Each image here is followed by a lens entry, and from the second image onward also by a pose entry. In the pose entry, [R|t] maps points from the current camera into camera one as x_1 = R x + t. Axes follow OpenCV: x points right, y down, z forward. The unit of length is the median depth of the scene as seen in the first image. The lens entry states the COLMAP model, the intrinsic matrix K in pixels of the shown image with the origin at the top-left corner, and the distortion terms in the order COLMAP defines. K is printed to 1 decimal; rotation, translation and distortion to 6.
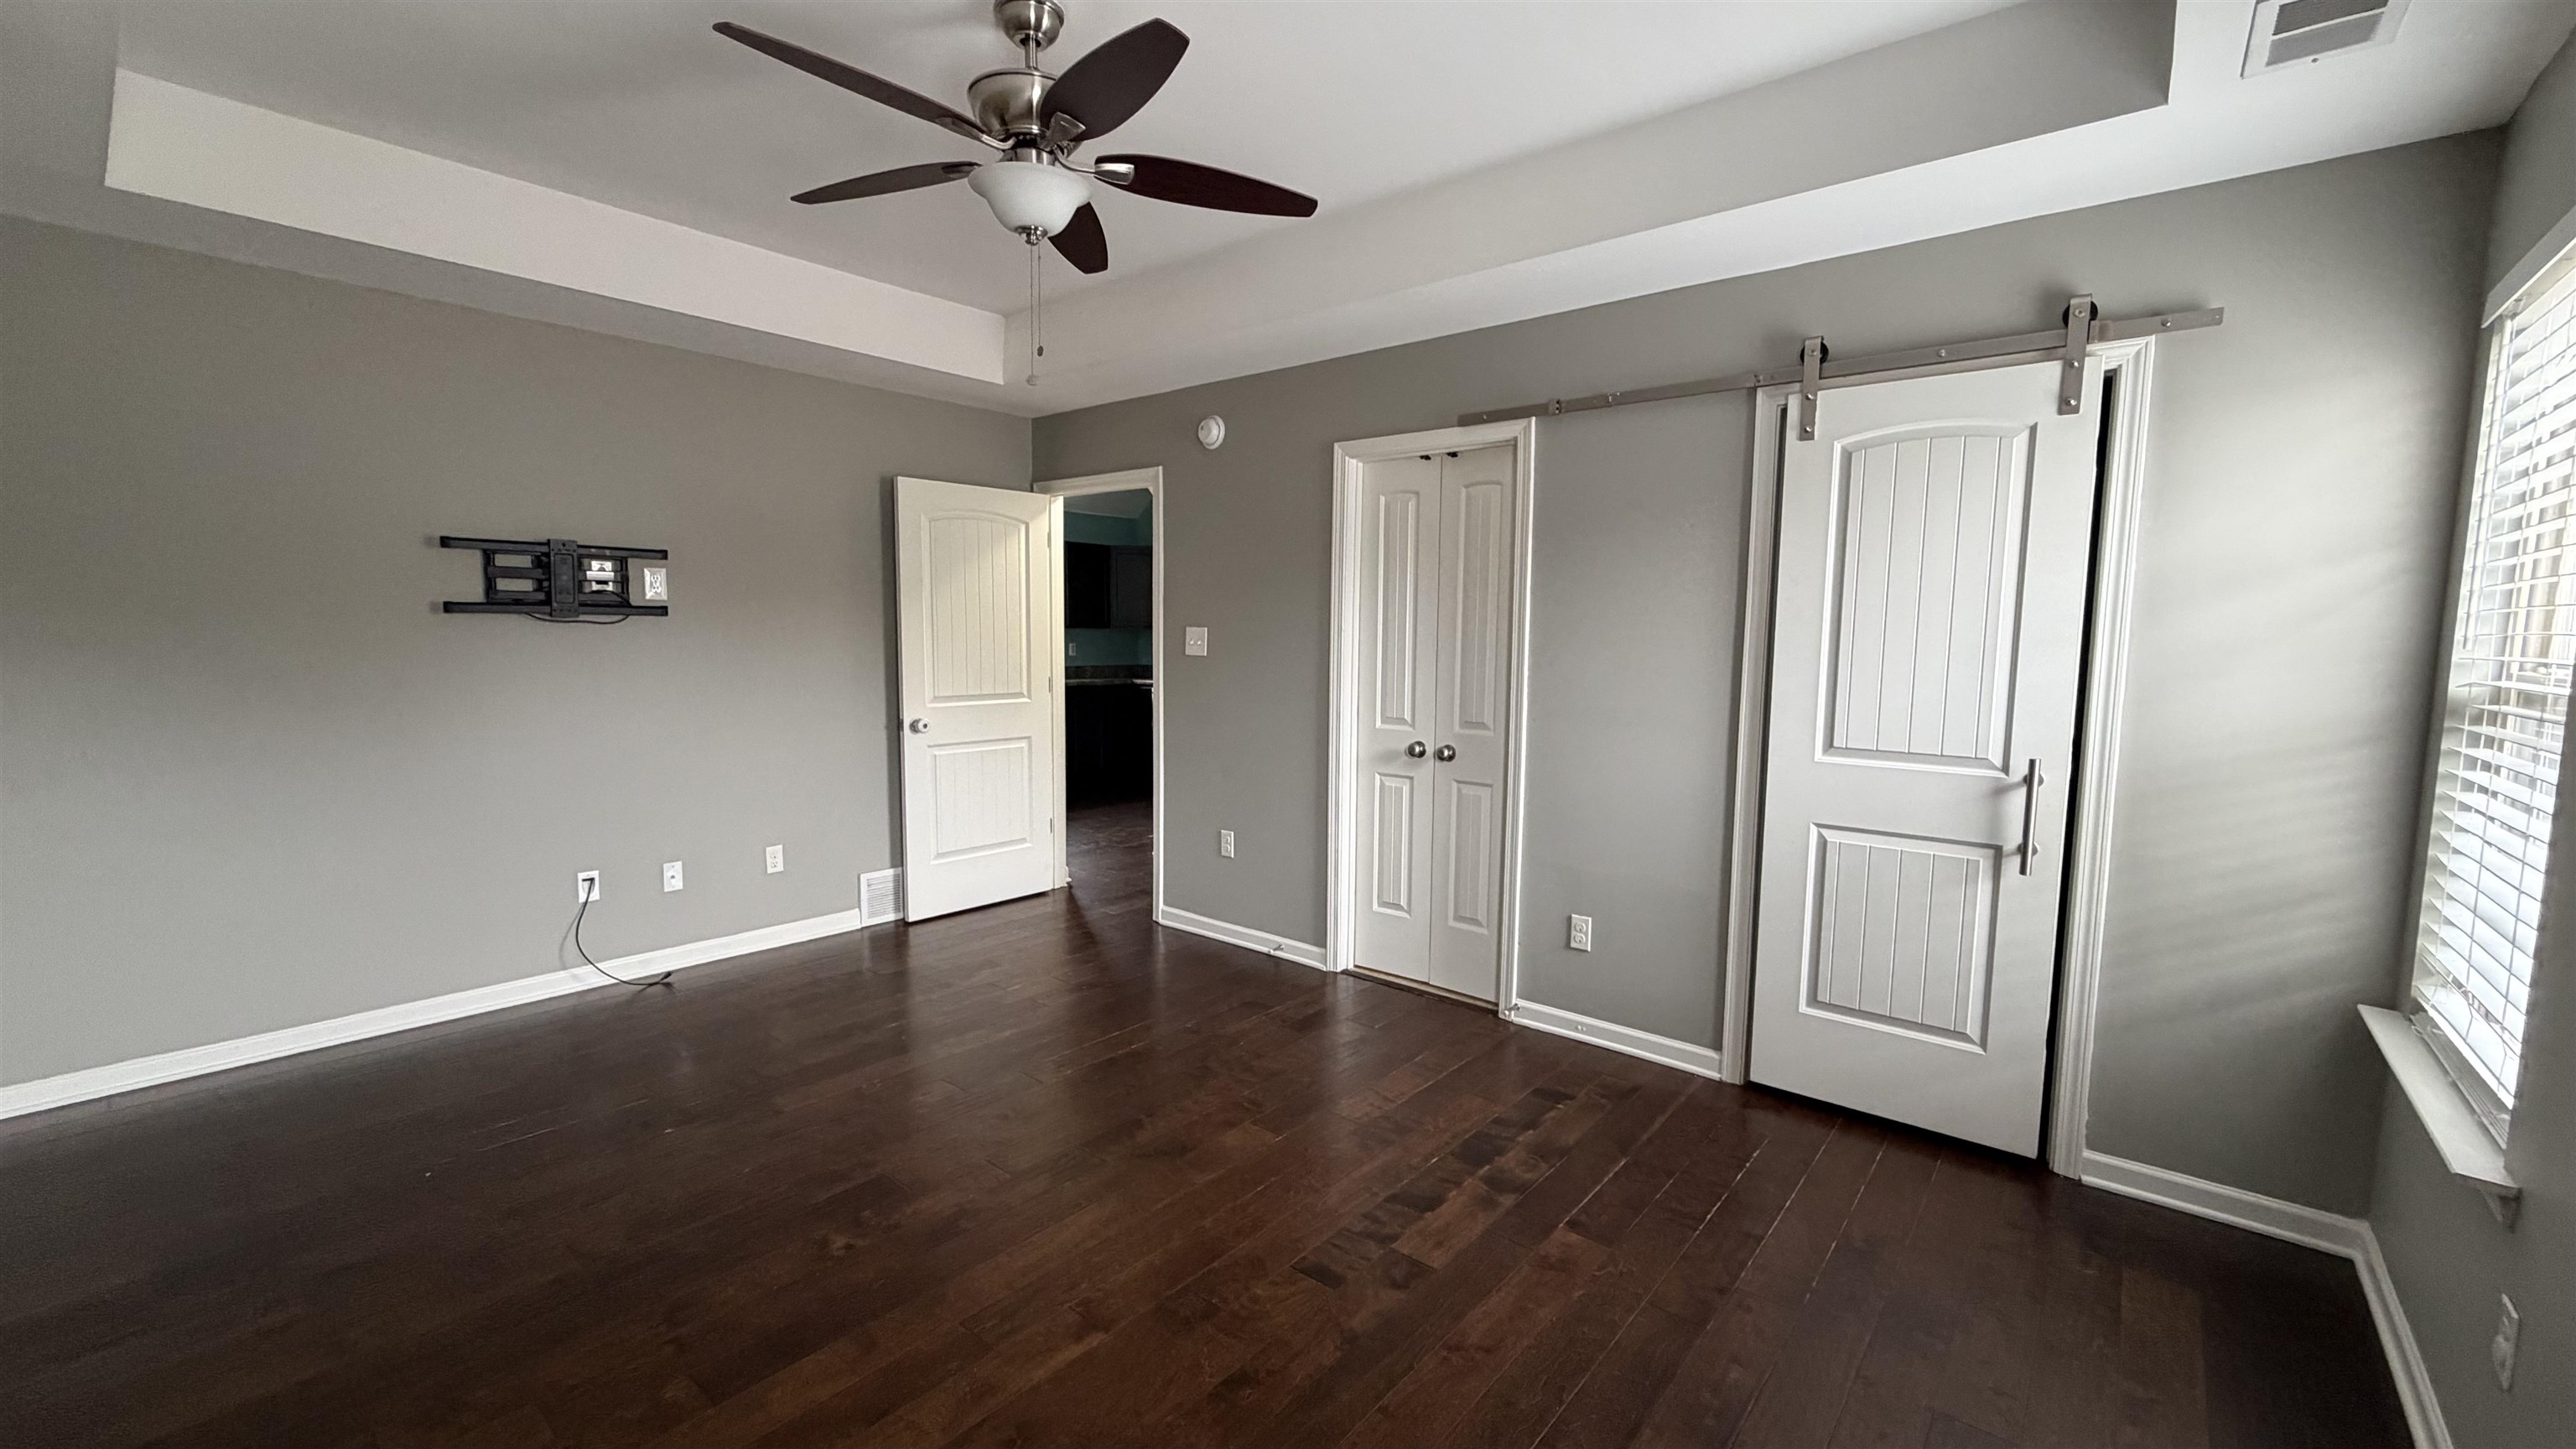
lens RADIAL K [[1026.1, 0, 1280.5], [0, 1026.1, 714.6], [0, 0, 1]] dist [0.001293, 0.000374]
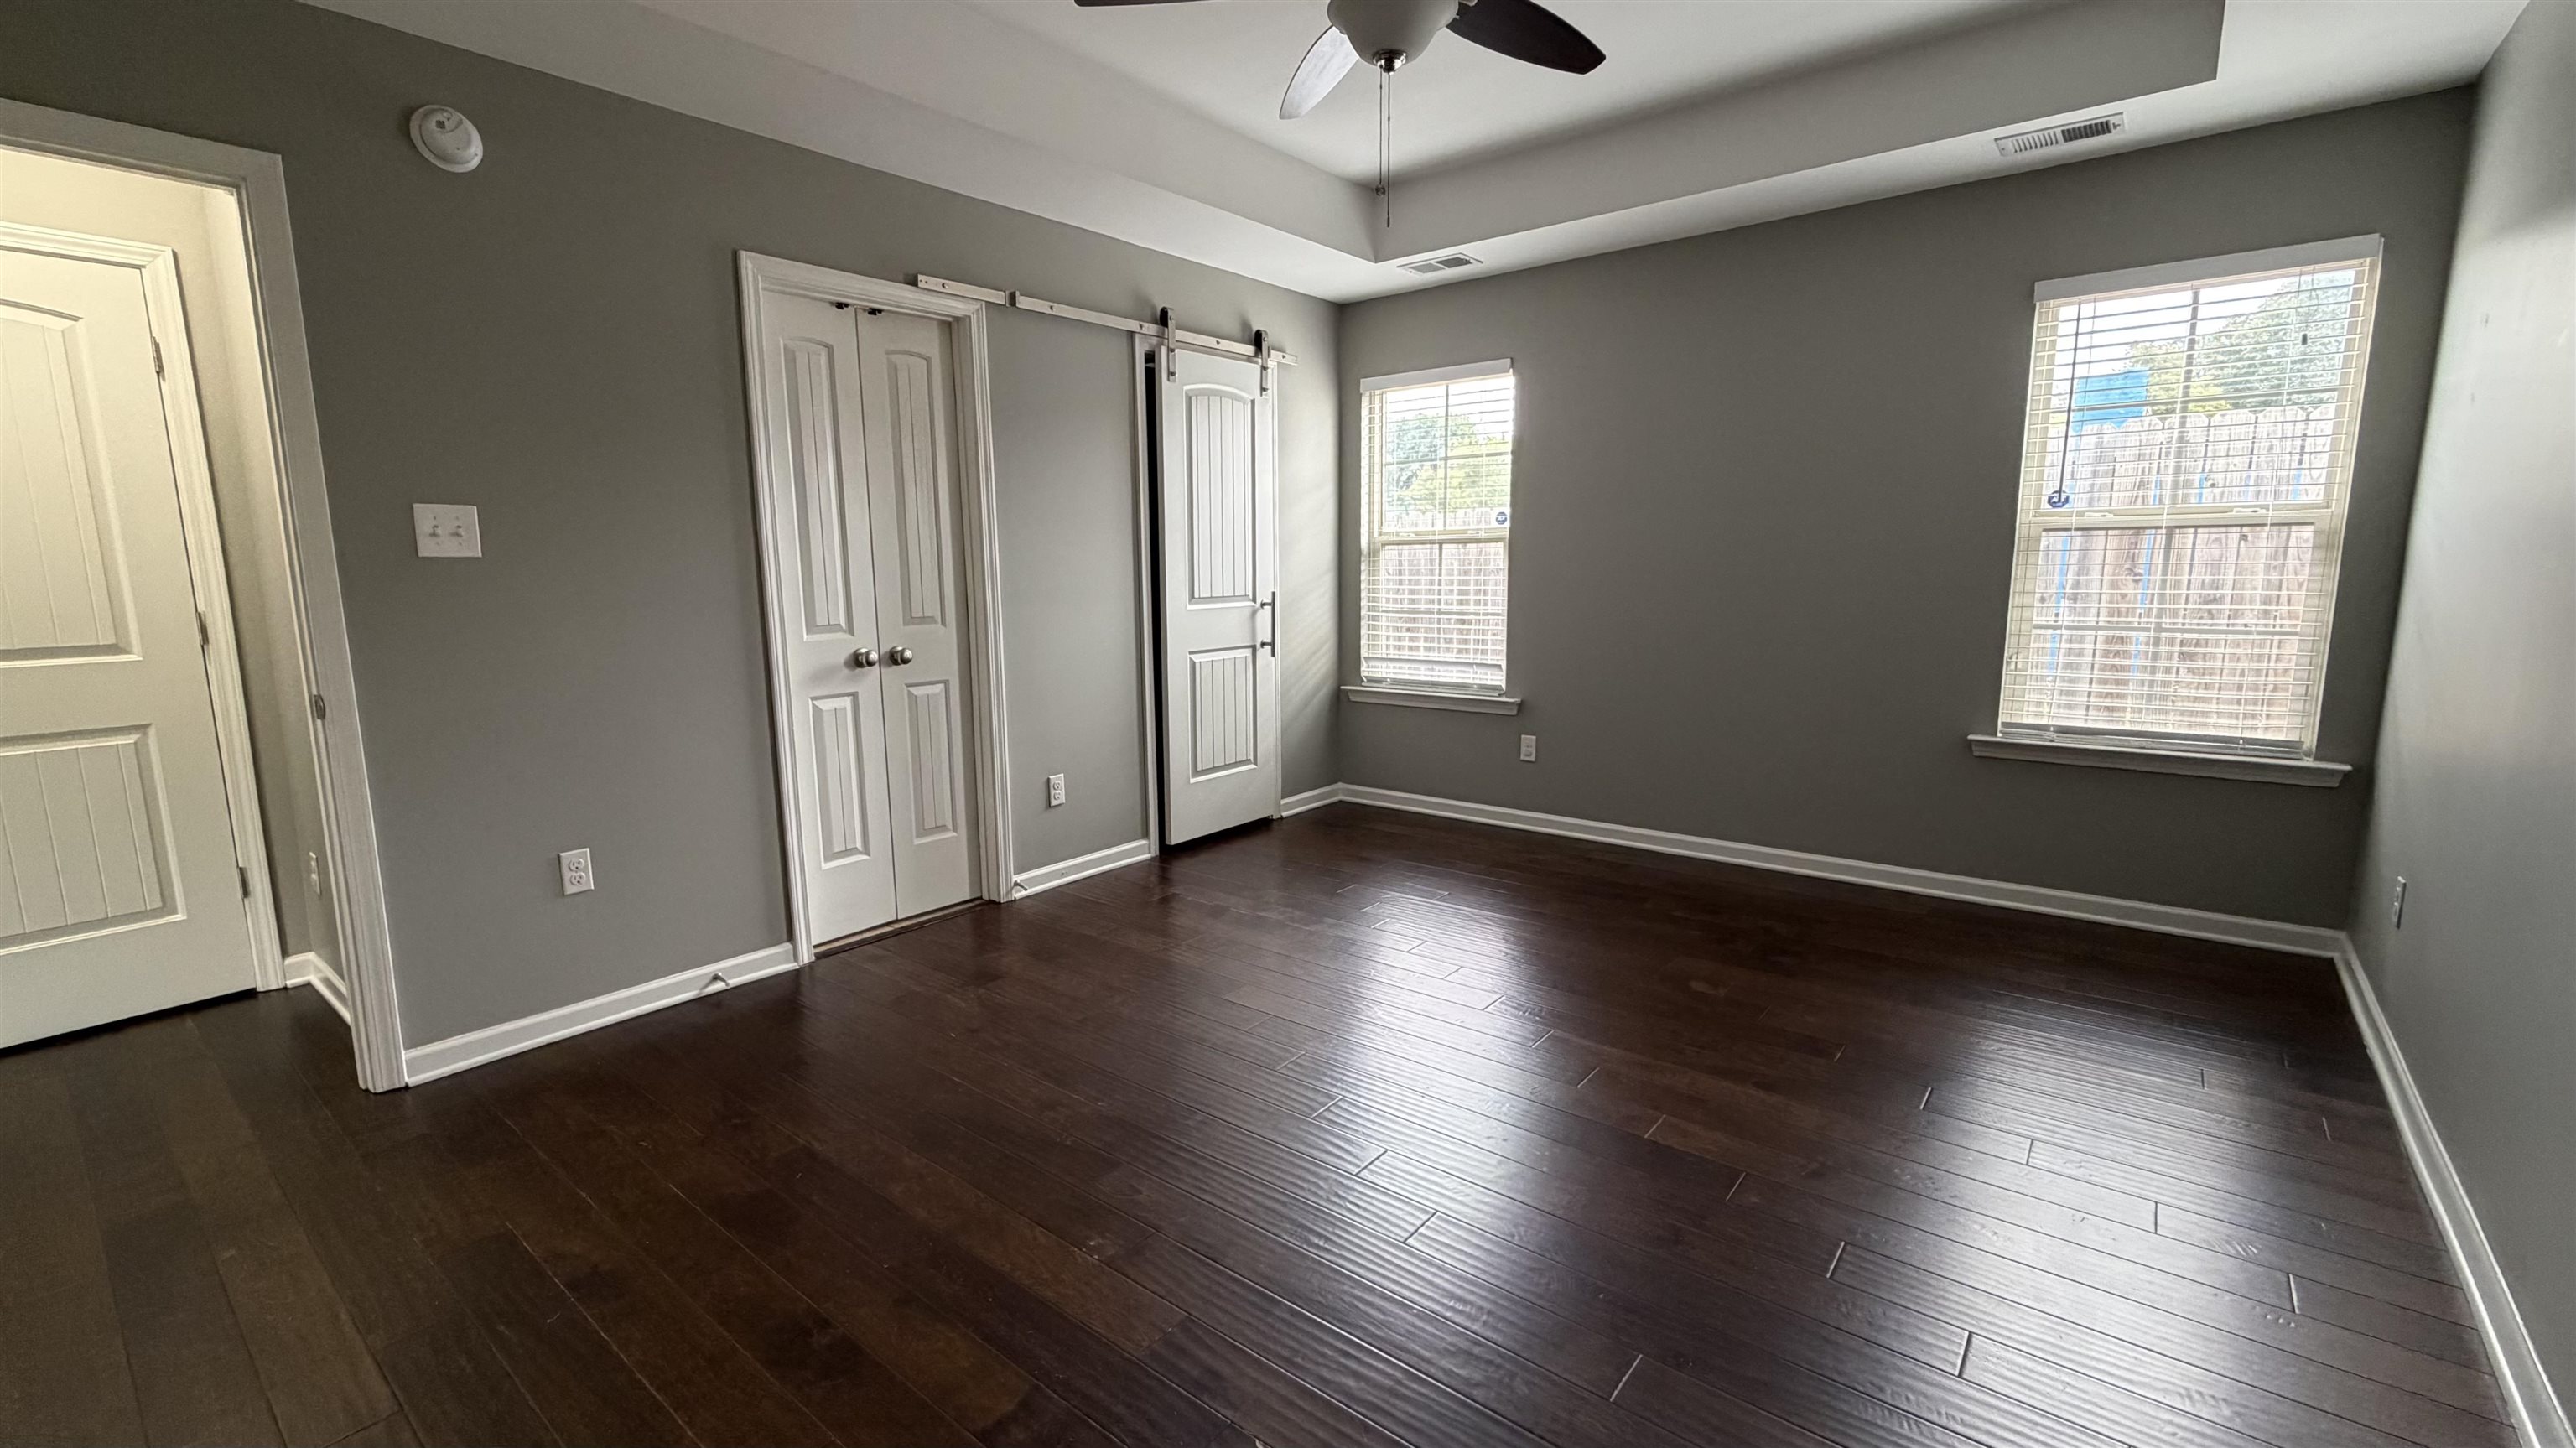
lens RADIAL K [[1045.0, 0, 1295.5], [0, 1045.0, 738.3], [0, 0, 1]] dist [-0.032745, -0.000097]
pose [[-0.024143, -0.171867, 0.984824, -0.809049], [0.107765, 0.978924, 0.173479, -0.012377], [-0.993883, 0.110318, -0.005113, 0.724676]]
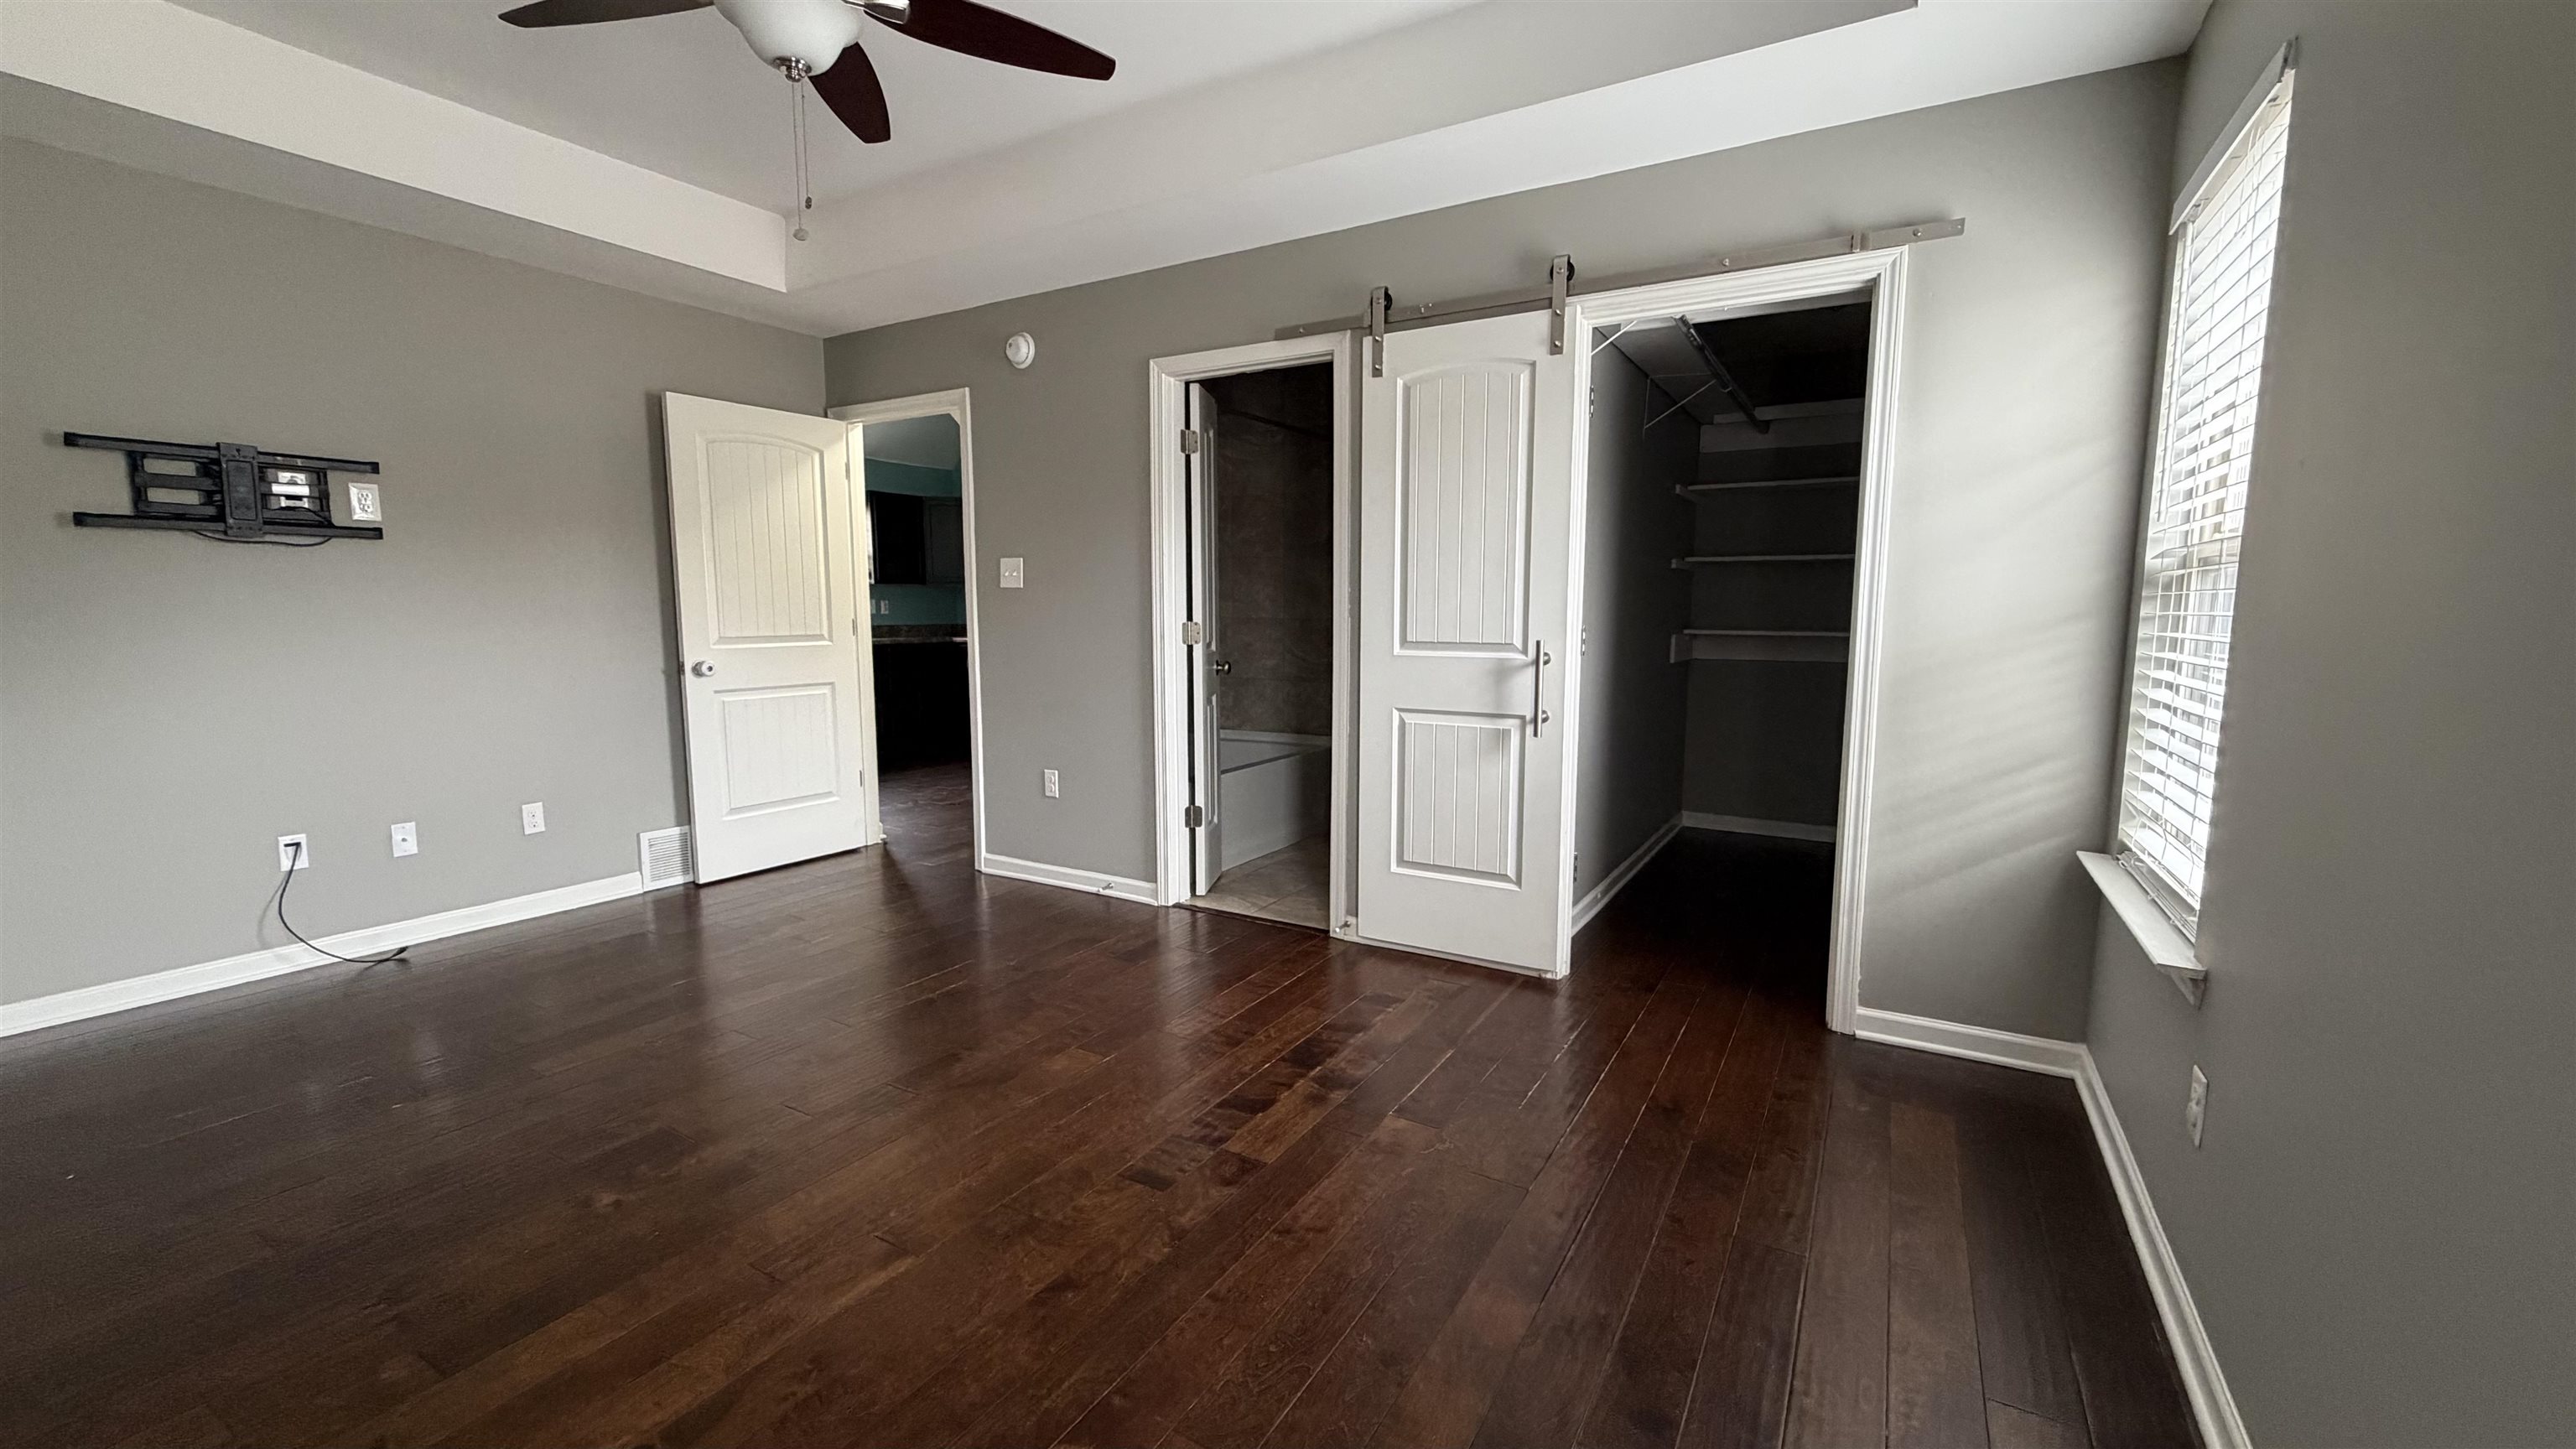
lens RADIAL K [[1026.3, 0, 1277.5], [0, 1026.3, 715.0], [0, 0, 1]] dist [0.001973, -0.000116]
pose [[0.987647, -0.029087, 0.153972, 0.014196], [0.025777, 0.999393, 0.023451, 0.056105], [-0.154560, -0.019193, 0.987797, 0.021877]]
